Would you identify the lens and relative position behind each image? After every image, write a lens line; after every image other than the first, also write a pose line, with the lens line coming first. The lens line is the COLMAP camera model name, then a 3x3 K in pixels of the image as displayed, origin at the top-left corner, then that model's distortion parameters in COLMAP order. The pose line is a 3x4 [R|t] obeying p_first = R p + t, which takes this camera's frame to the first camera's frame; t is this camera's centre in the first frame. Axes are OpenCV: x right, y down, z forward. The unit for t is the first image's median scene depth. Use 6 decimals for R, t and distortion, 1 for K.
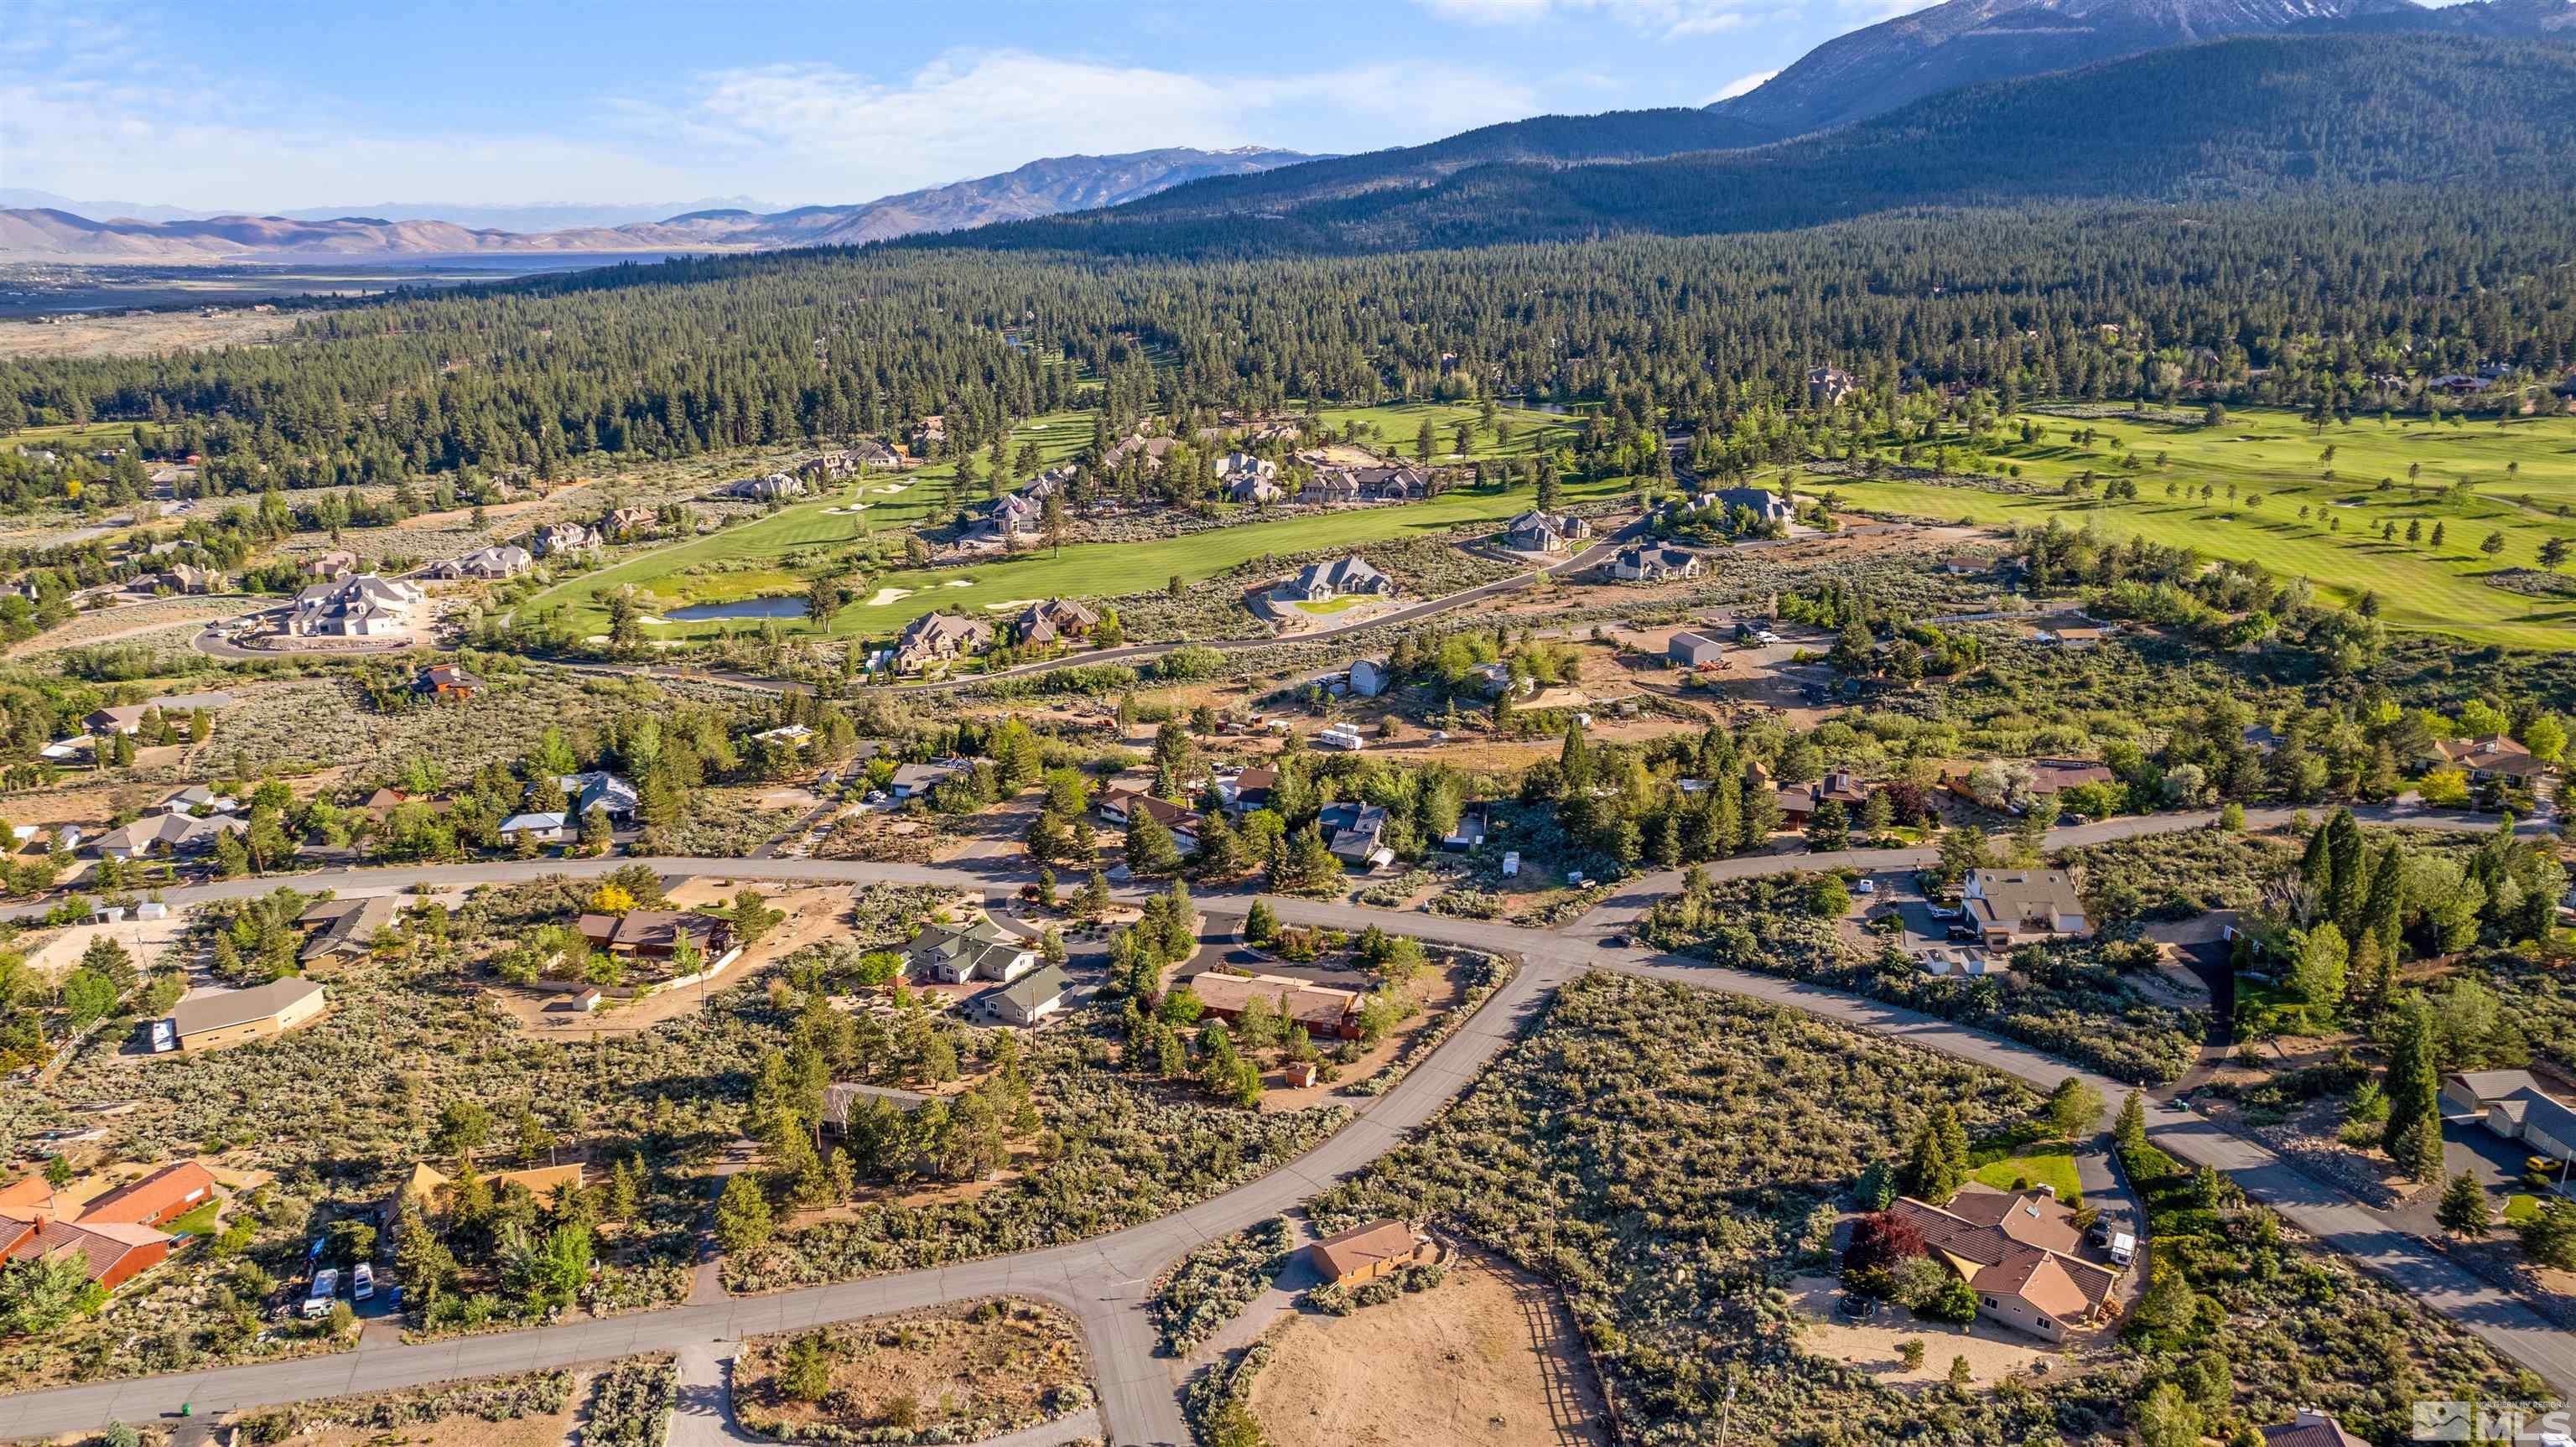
lens RADIAL K [[1706.7, 0, 1288.0], [0, 1706.7, 723.5], [0, 0, 1]] dist [-0.073451, 0.062742]
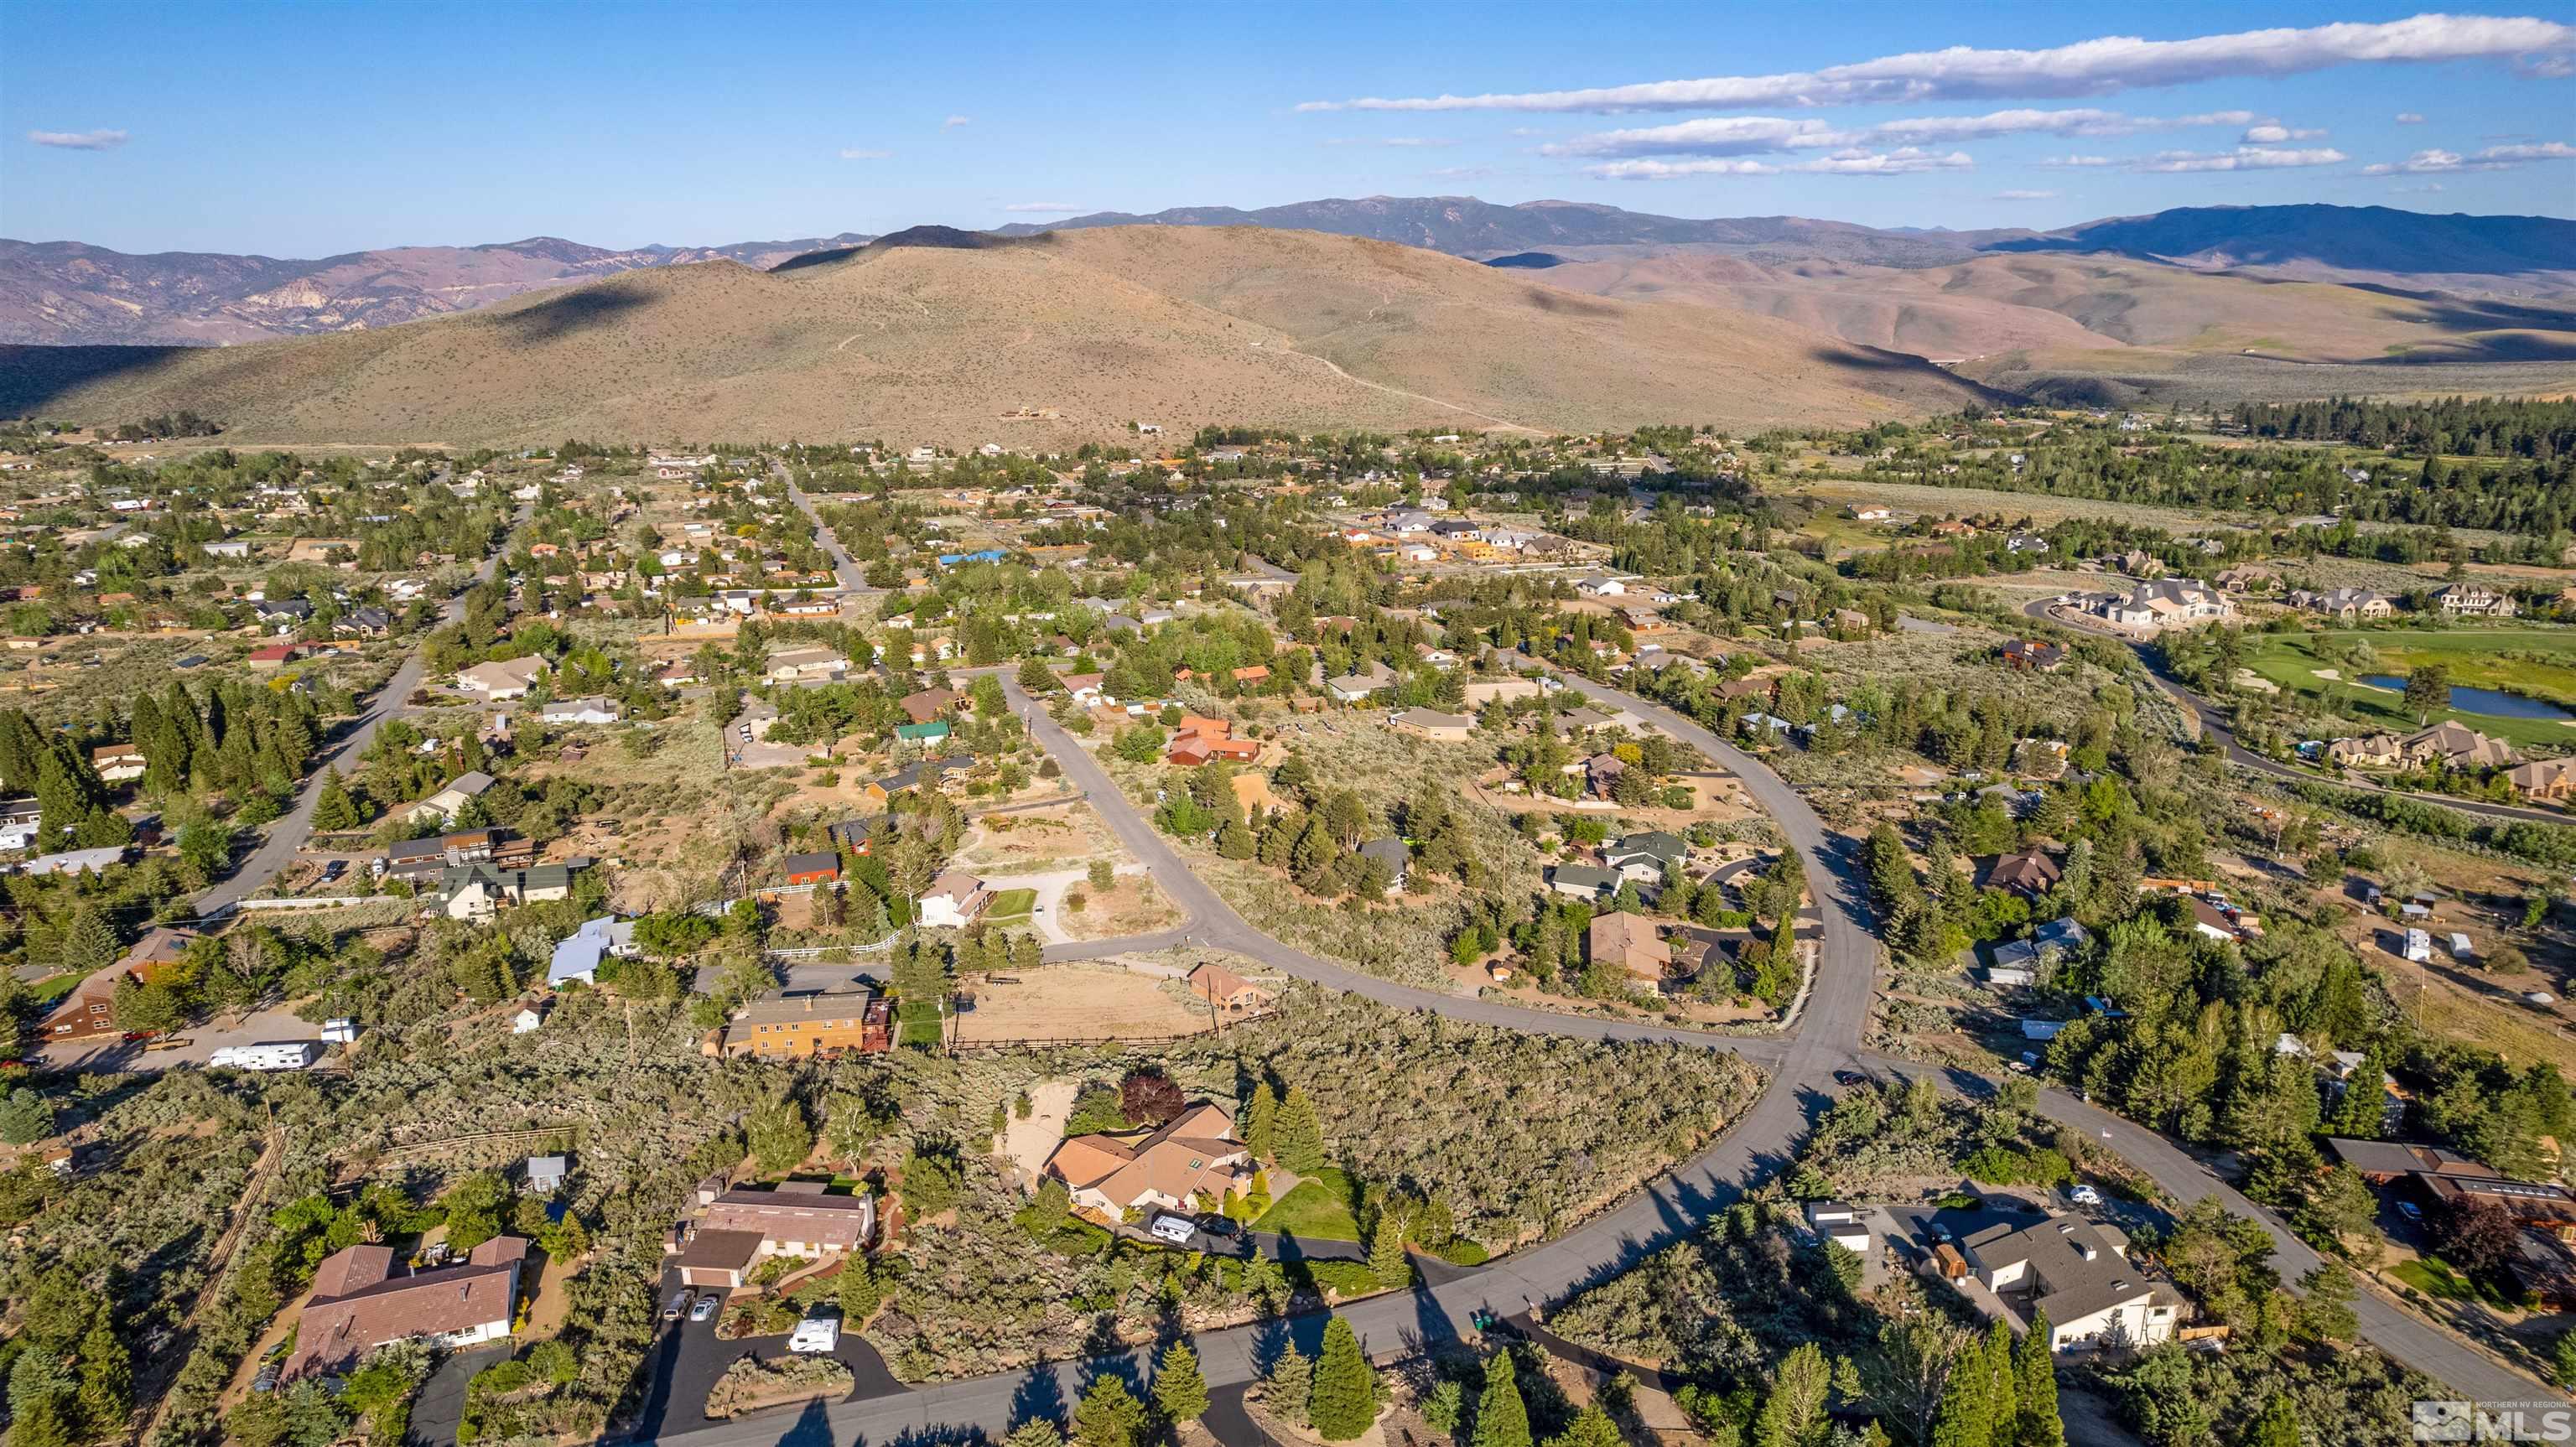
lens RADIAL K [[1639.3, 0, 1291.0], [0, 1639.3, 727.7], [0, 0, 1]] dist [-0.078548, 0.068155]
pose [[0.117302, 0.261821, -0.957961, 0.482947], [-0.274003, 0.935711, 0.222188, -0.078243], [0.954548, 0.236421, 0.181500, 0.280741]]
